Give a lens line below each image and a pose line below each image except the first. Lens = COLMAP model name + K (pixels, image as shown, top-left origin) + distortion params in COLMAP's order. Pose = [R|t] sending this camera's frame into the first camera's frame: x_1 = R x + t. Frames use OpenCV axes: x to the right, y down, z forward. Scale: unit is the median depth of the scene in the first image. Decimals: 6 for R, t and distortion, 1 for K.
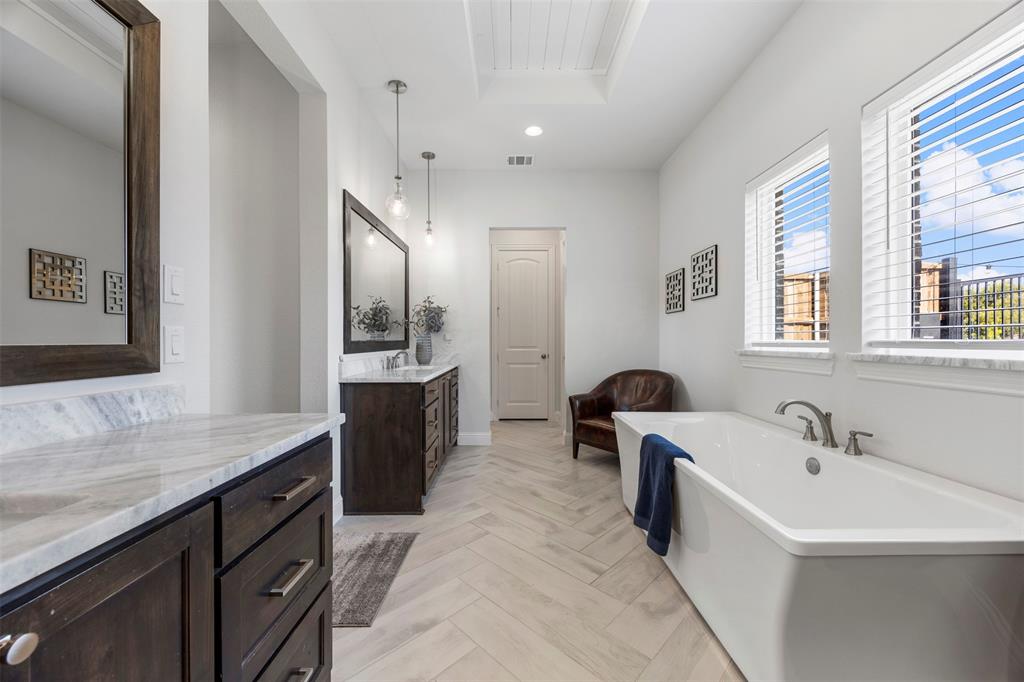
lens RADIAL K [[388.0, 0, 512.0], [0, 388.0, 341.0], [0, 0, 1]] dist [-0.001831, -0.000079]
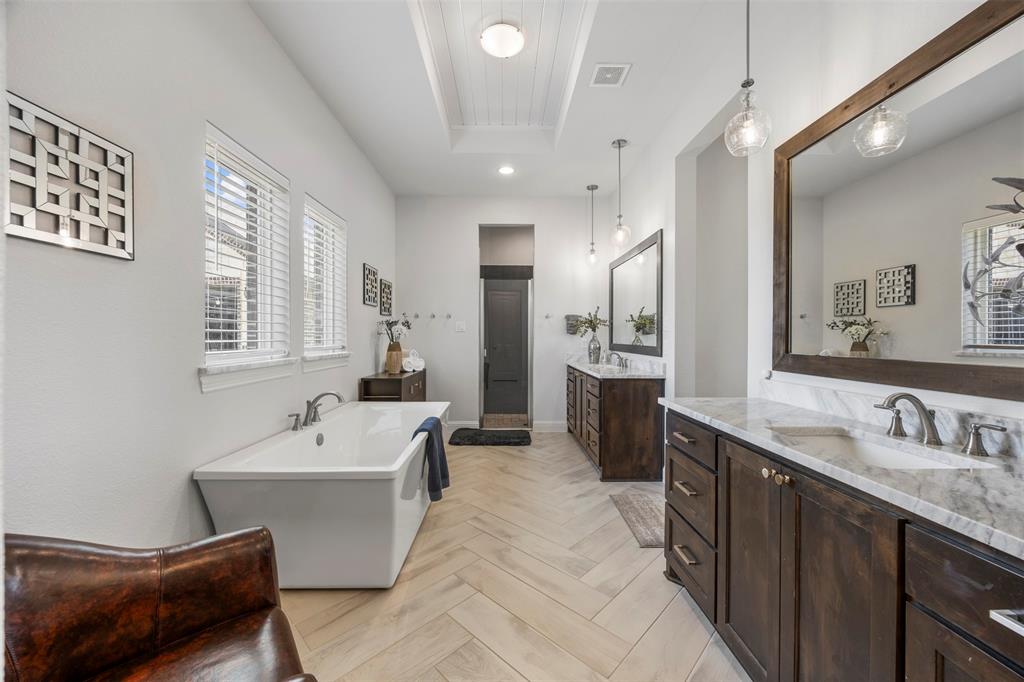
lens RADIAL K [[392.1, 0, 511.8], [0, 392.1, 337.3], [0, 0, 1]] dist [-0.000925, 0.000071]
pose [[-0.999865, 0.001897, -0.016318, 0.089321], [0.001830, 0.999990, 0.004168, -0.034287], [0.016326, 0.004138, -0.999858, 1.775852]]
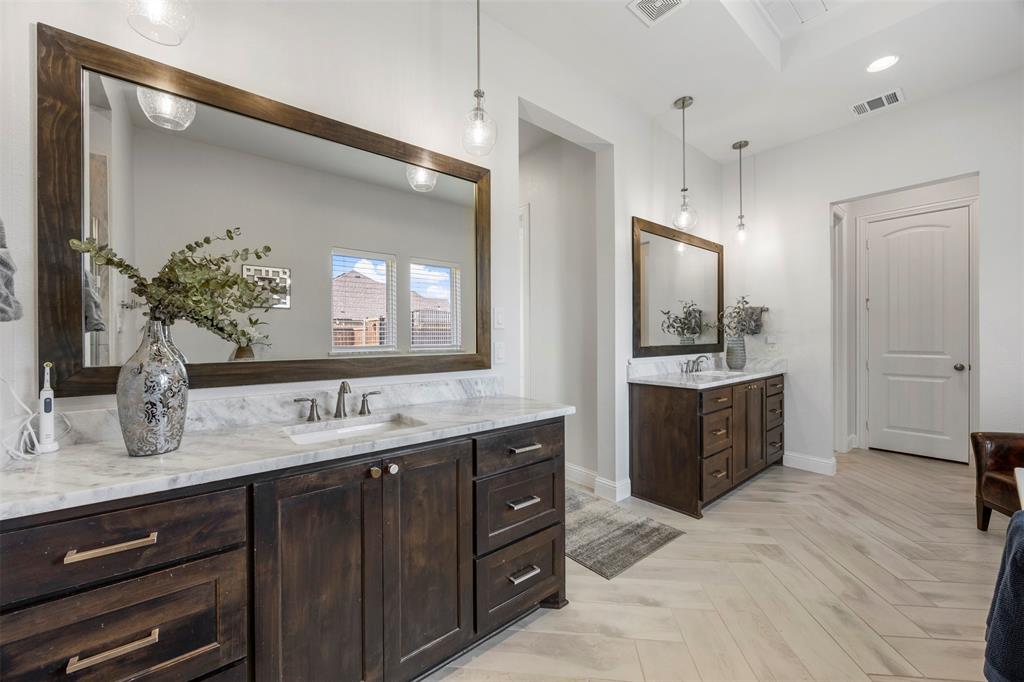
lens RADIAL K [[392.1, 0, 511.8], [0, 392.1, 337.3], [0, 0, 1]] dist [-0.000925, 0.000071]
pose [[0.631062, -0.000732, -0.775732, 0.254877], [0.002533, 0.999996, 0.001118, -0.031122], [0.775729, -0.002671, 0.631061, -0.026462]]
